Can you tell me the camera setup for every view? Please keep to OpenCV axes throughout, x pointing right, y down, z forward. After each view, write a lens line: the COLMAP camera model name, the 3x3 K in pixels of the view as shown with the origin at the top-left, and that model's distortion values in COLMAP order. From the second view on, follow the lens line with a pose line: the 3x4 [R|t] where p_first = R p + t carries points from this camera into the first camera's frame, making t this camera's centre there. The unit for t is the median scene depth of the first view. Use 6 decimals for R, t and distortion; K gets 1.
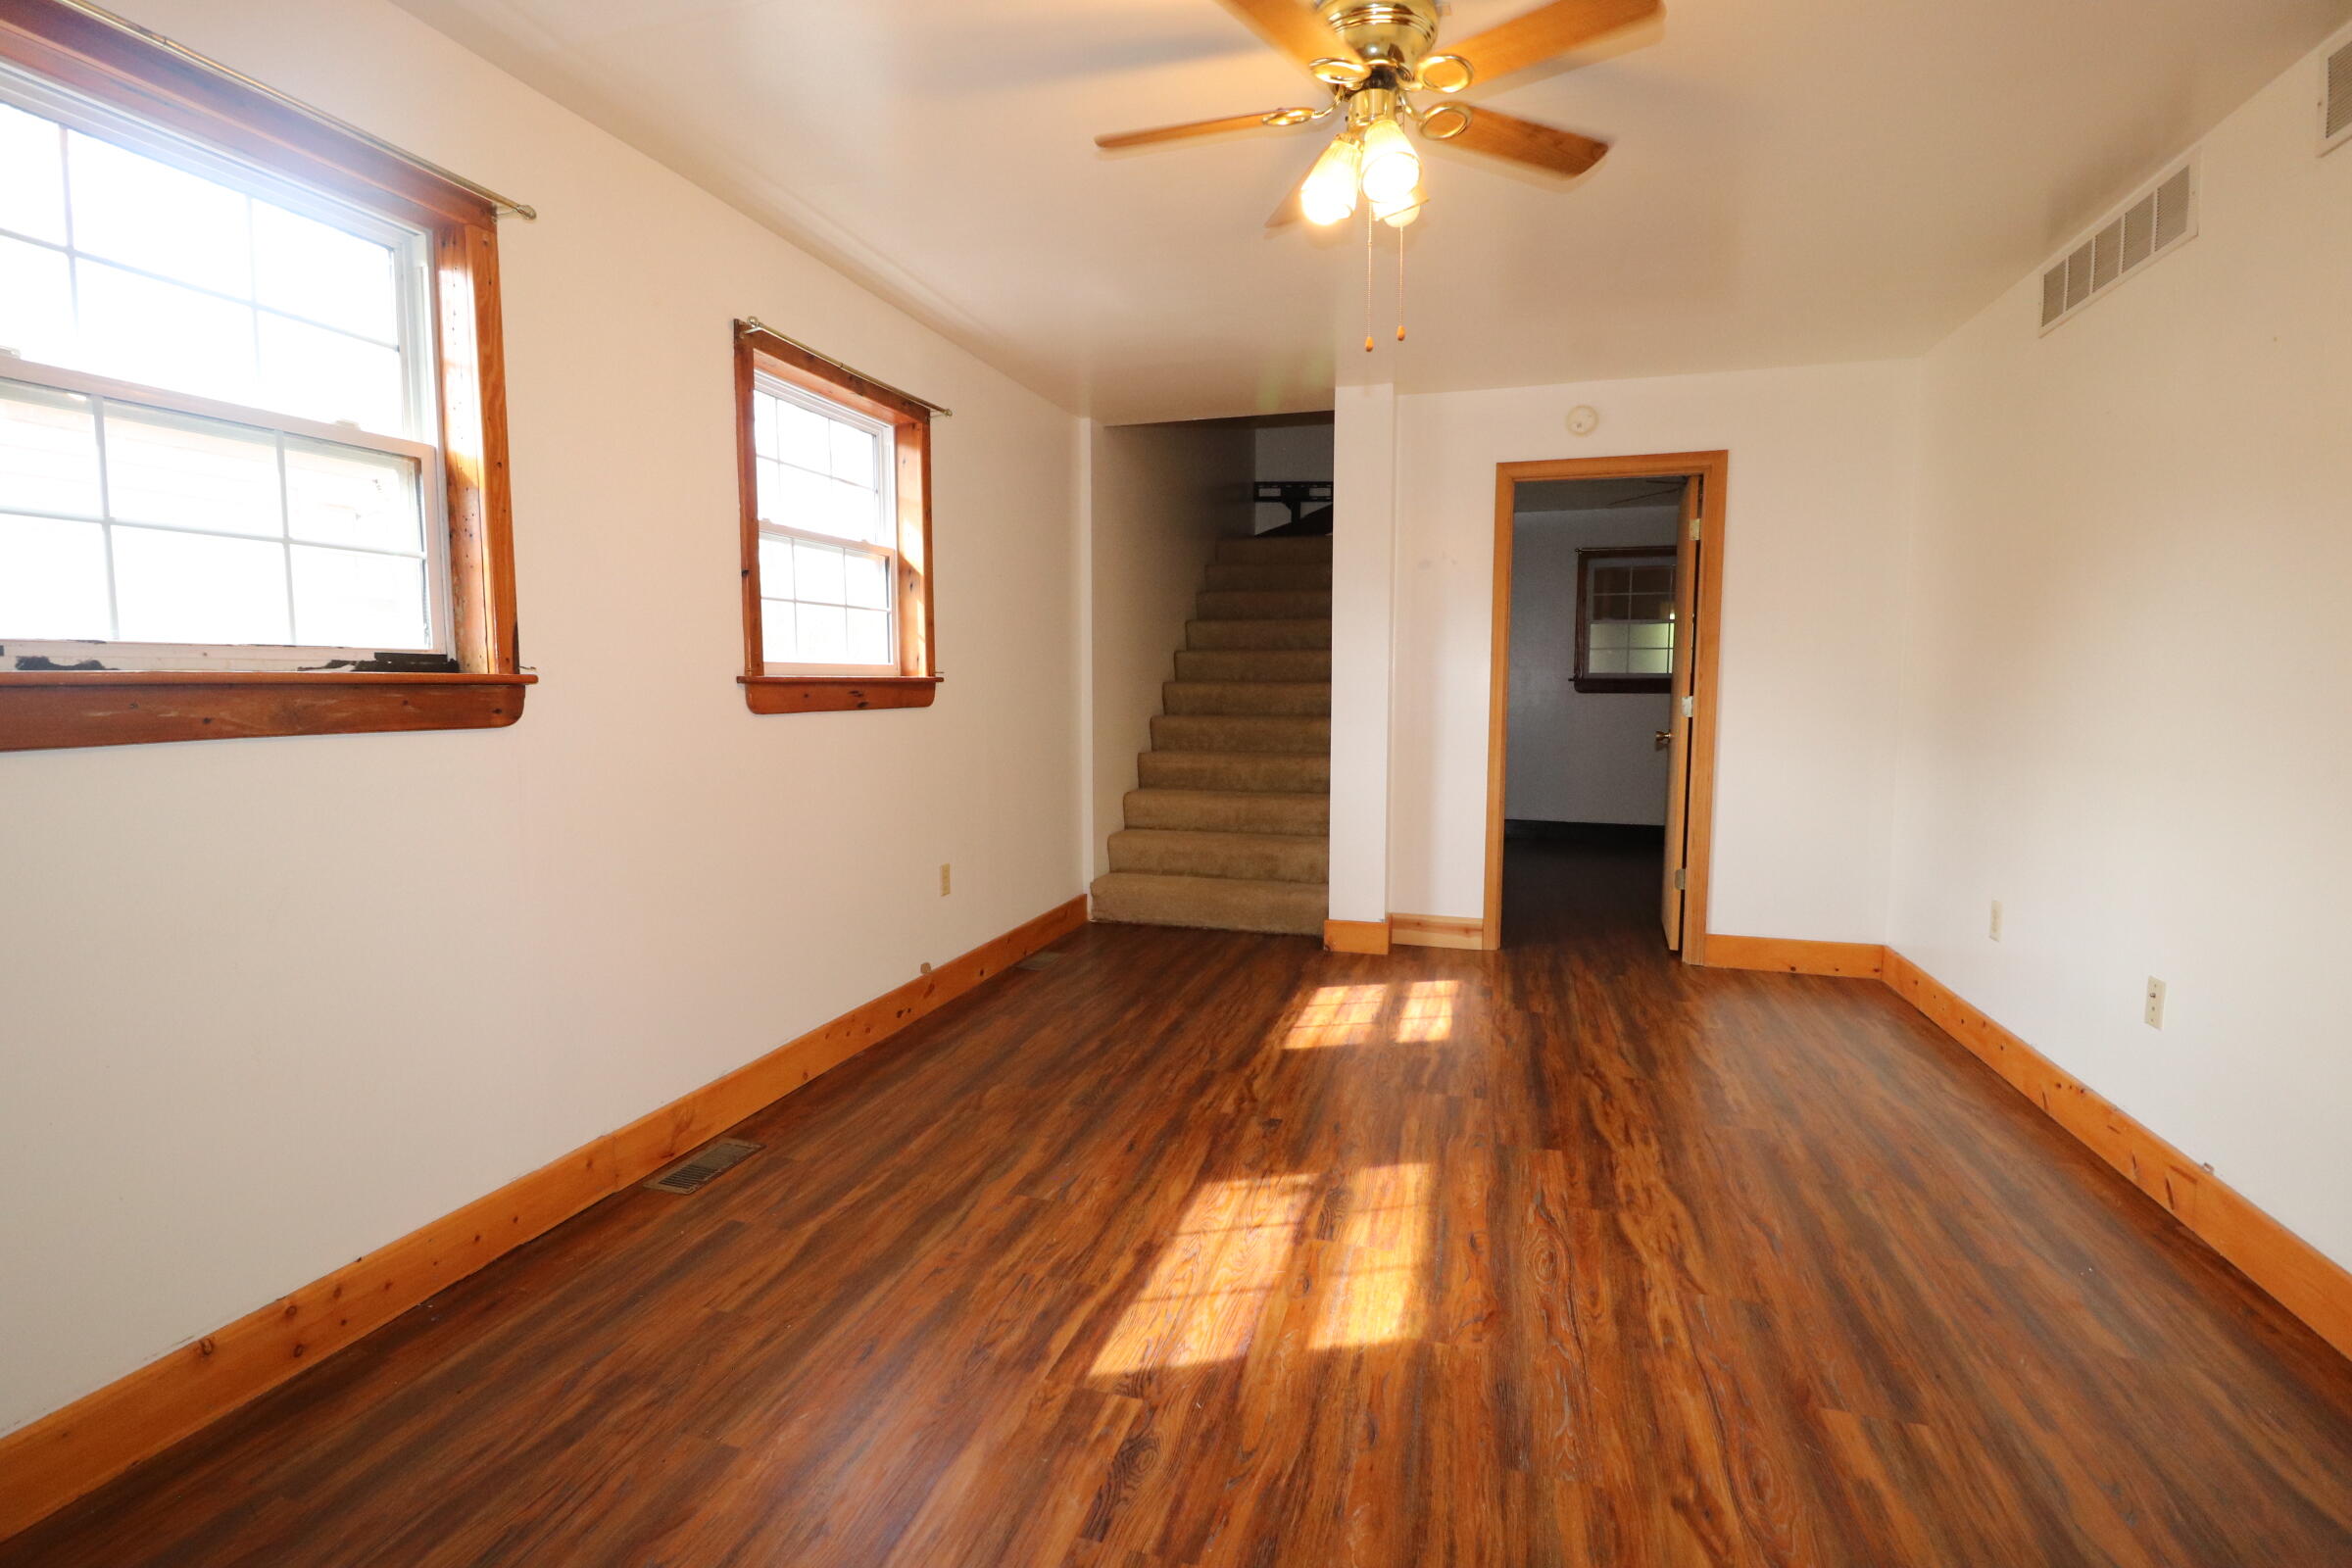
lens RADIAL K [[1082.0, 0, 1162.3], [0, 1082.0, 769.4], [0, 0, 1]] dist [-0.003895, -0.008929]
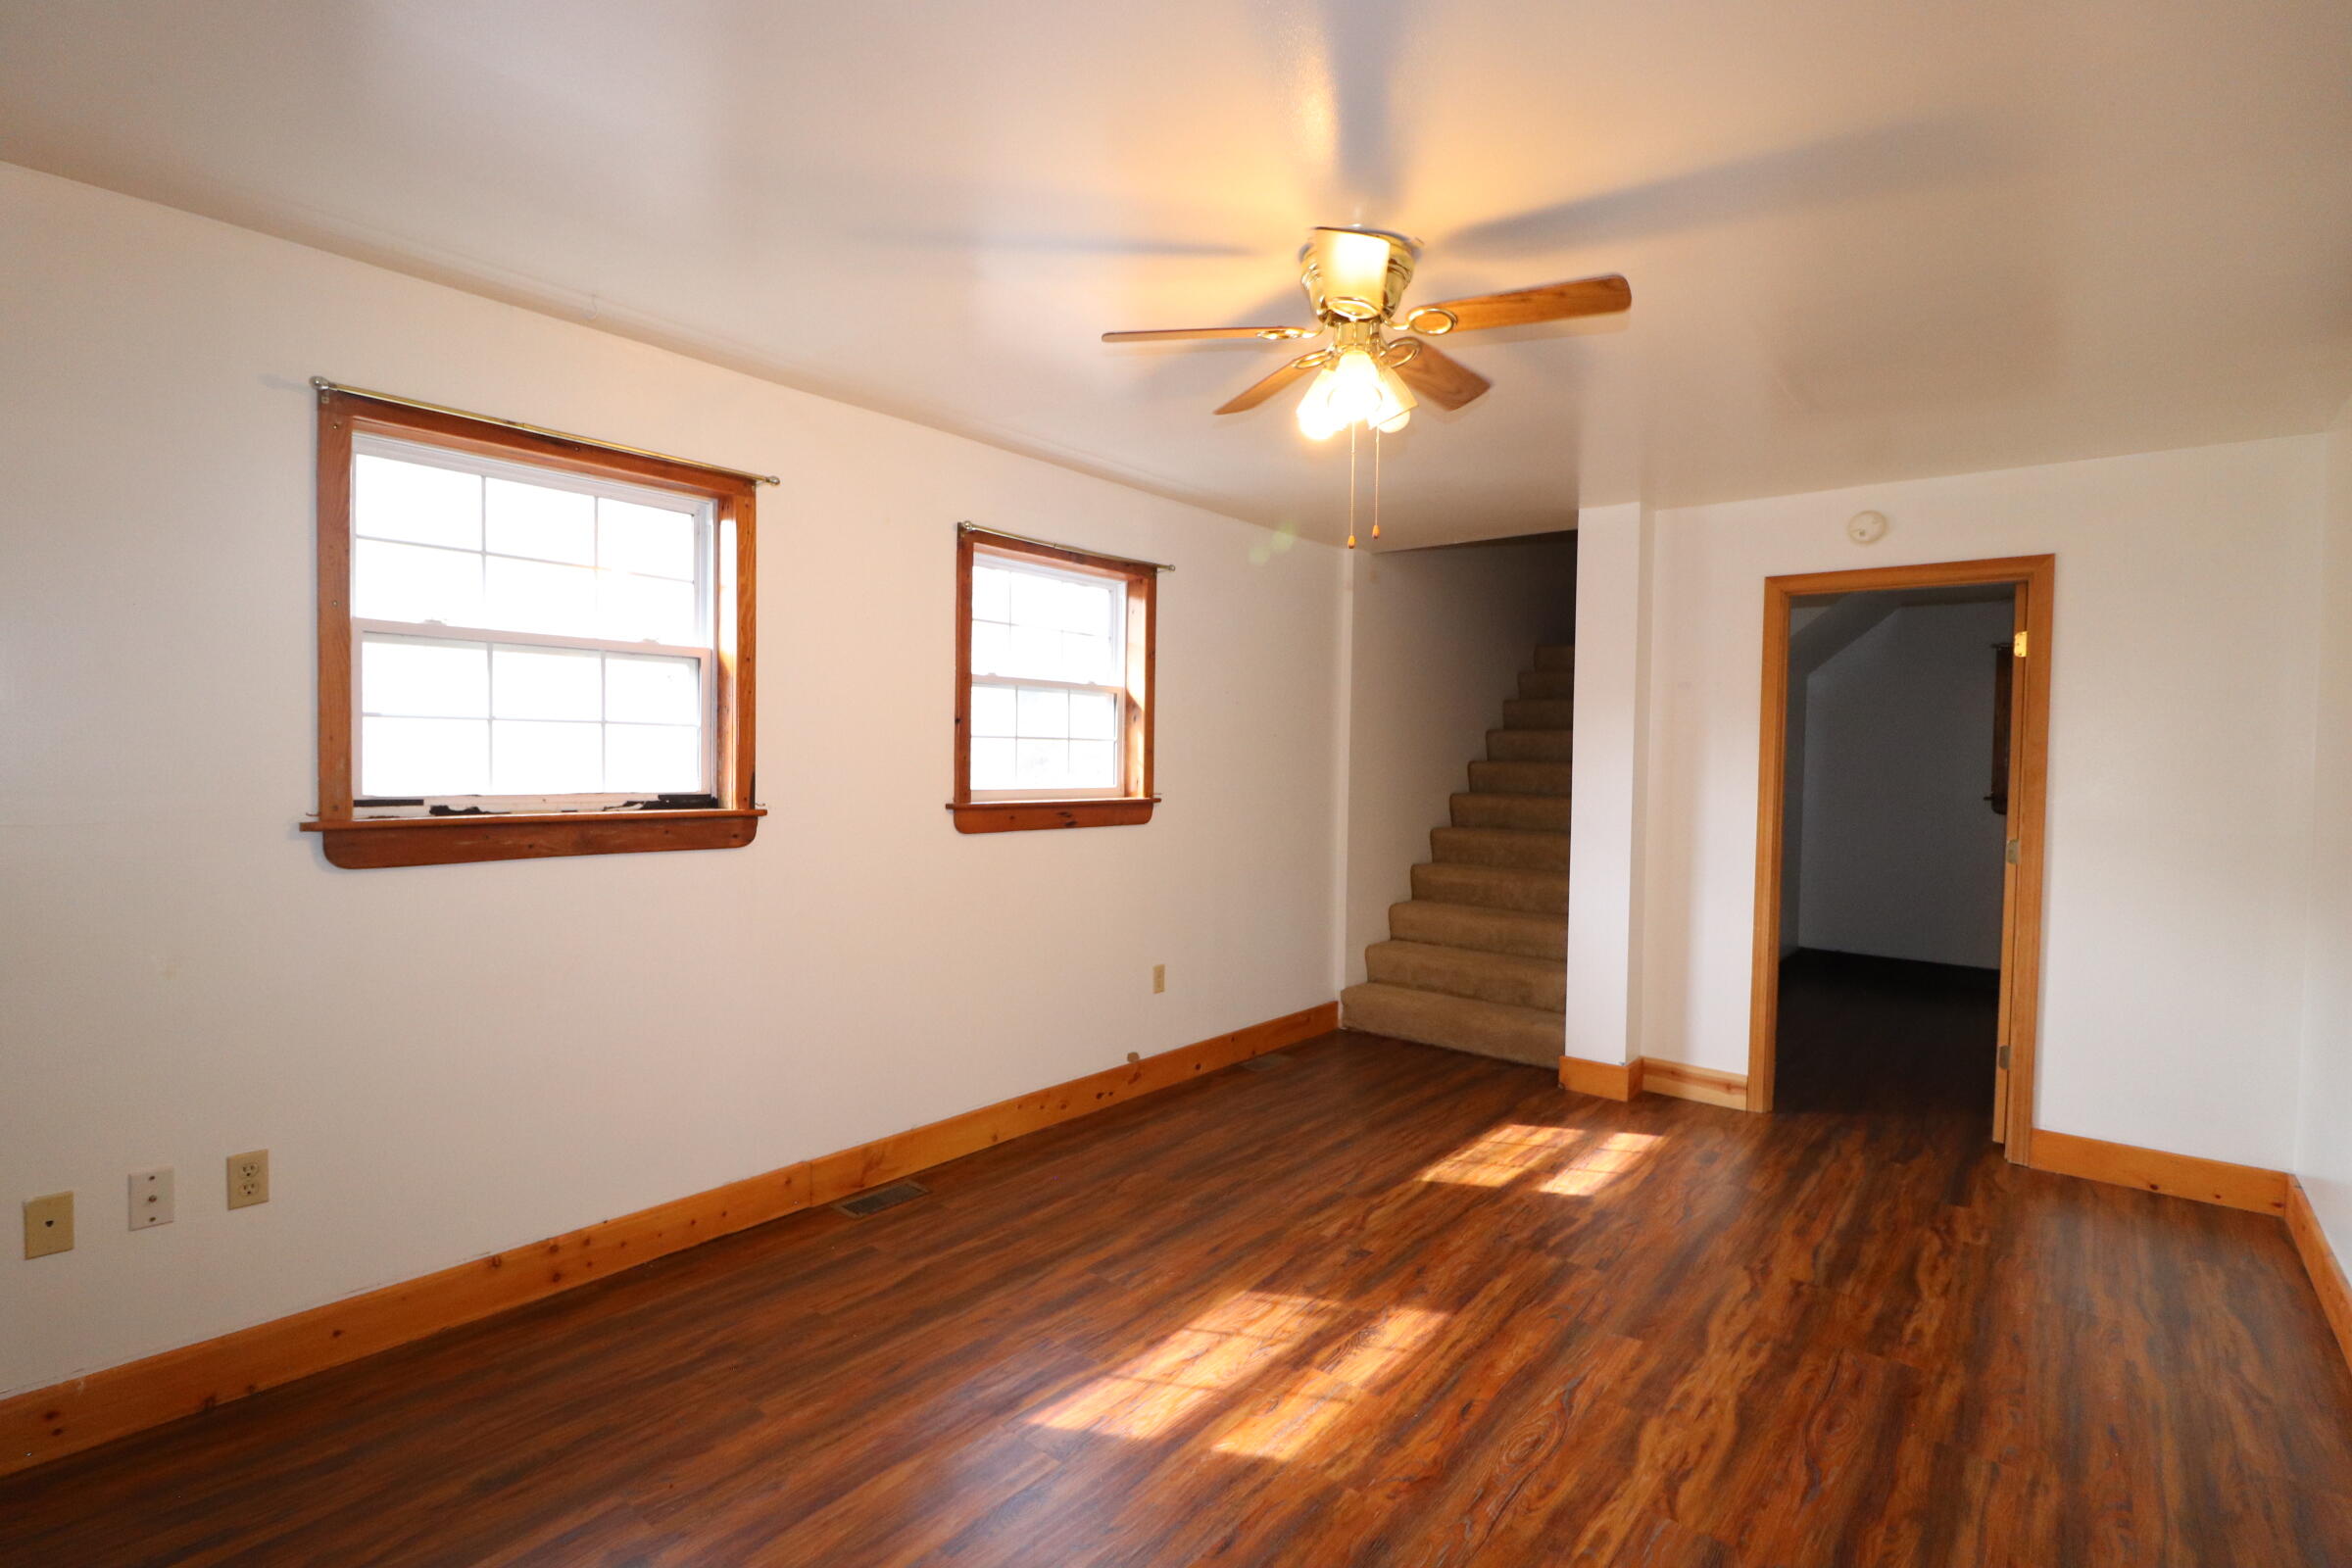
lens RADIAL K [[1082.0, 0, 1165.1], [0, 1082.0, 779.5], [0, 0, 1]] dist [-0.003895, -0.008929]
pose [[0.922231, 0.024262, -0.385877, 0.322632], [-0.048918, 0.997331, -0.054205, -0.059919], [0.383532, 0.068866, 0.920956, -0.052231]]
